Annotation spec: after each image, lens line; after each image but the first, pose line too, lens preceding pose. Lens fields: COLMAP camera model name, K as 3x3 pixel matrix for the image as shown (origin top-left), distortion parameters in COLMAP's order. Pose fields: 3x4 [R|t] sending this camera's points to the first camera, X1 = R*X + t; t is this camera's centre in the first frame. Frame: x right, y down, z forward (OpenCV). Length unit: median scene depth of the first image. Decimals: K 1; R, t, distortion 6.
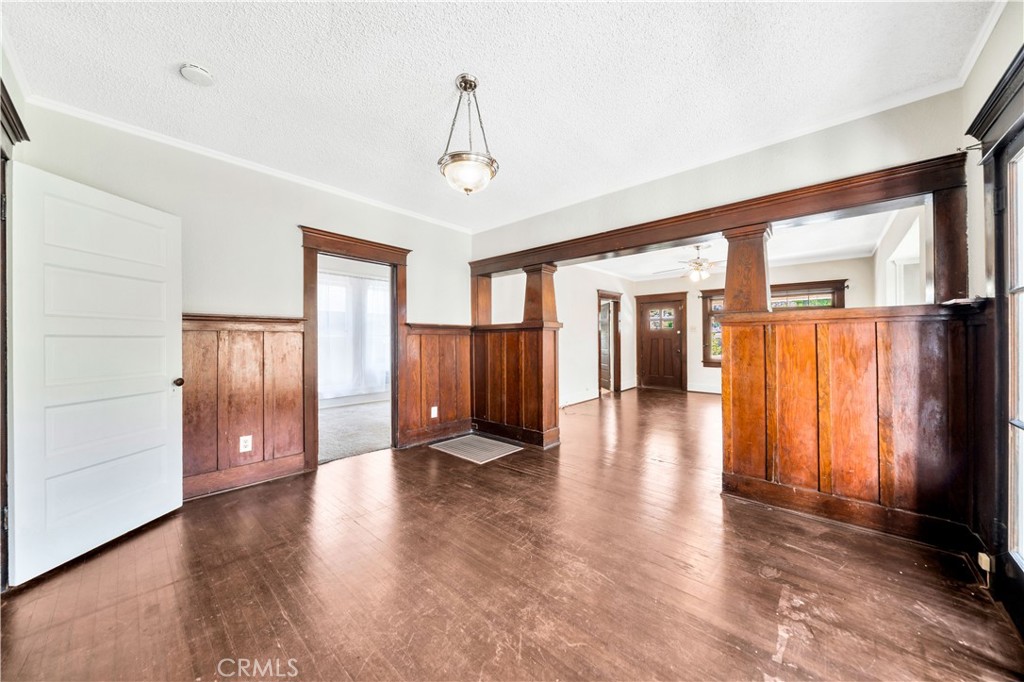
lens RADIAL K [[353.5, 0, 507.9], [0, 353.5, 335.2], [0, 0, 1]] dist [-0.005293, -0.000645]
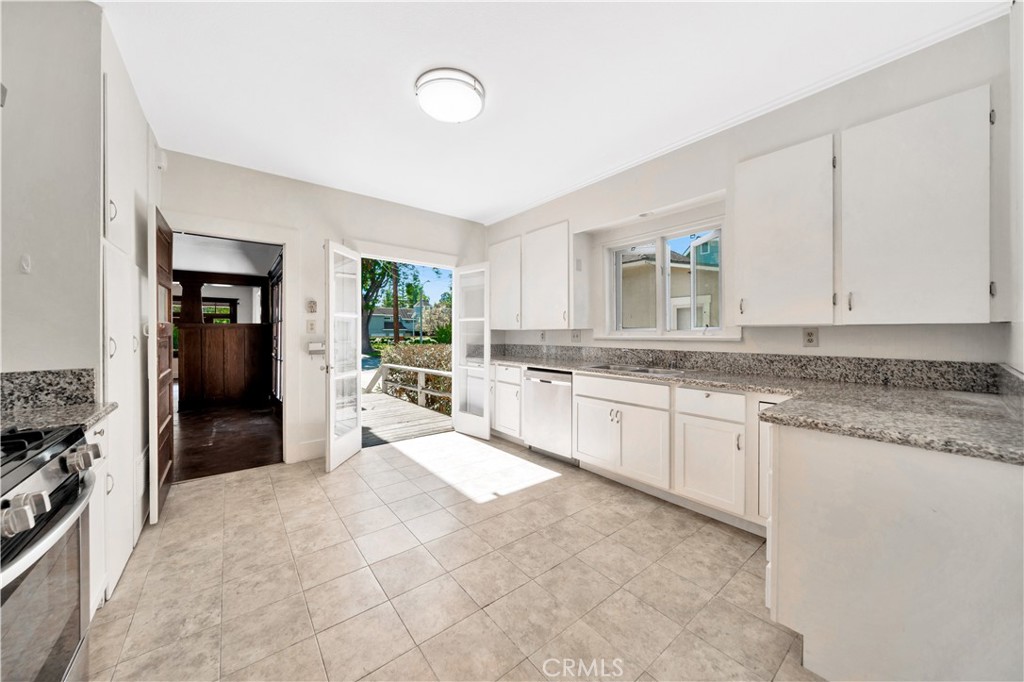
lens RADIAL K [[353.5, 0, 503.8], [0, 353.5, 334.6], [0, 0, 1]] dist [-0.005293, -0.000645]
pose [[0.164217, 0.002348, 0.986421, -1.026729], [-0.003761, 0.999991, -0.001754, 0.001952], [-0.986417, -0.003421, 0.164225, -1.116569]]
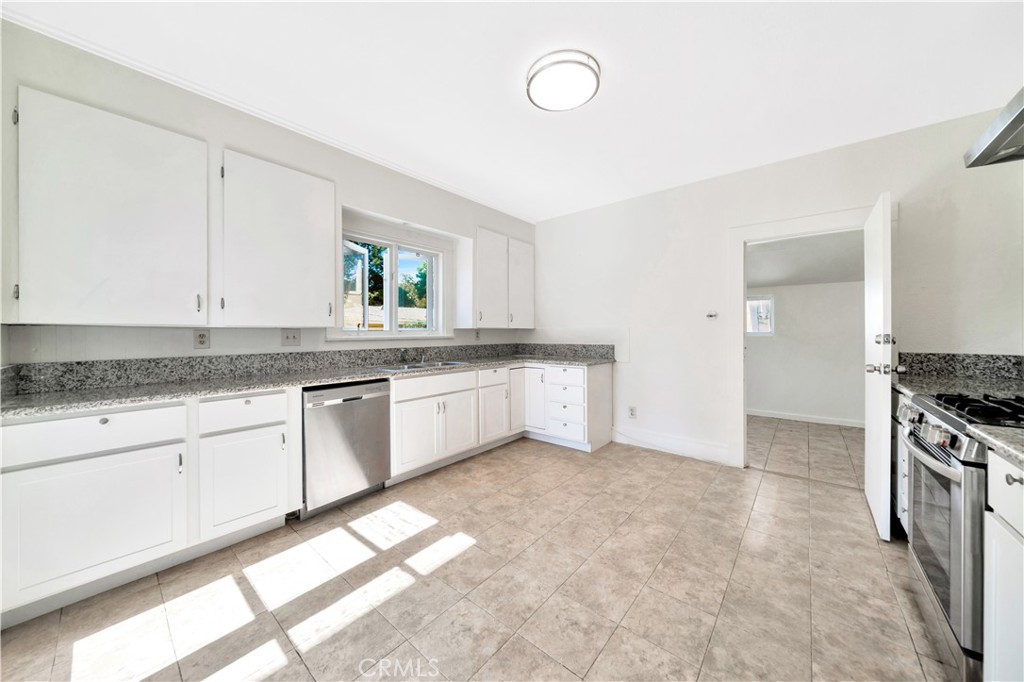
lens RADIAL K [[353.5, 0, 507.9], [0, 353.5, 334.9], [0, 0, 1]] dist [-0.005293, -0.000645]
pose [[-0.999161, 0.013696, -0.038600, 1.906505], [0.013621, 0.999905, 0.002200, 0.006197], [0.038626, 0.001672, -0.999252, 2.109309]]
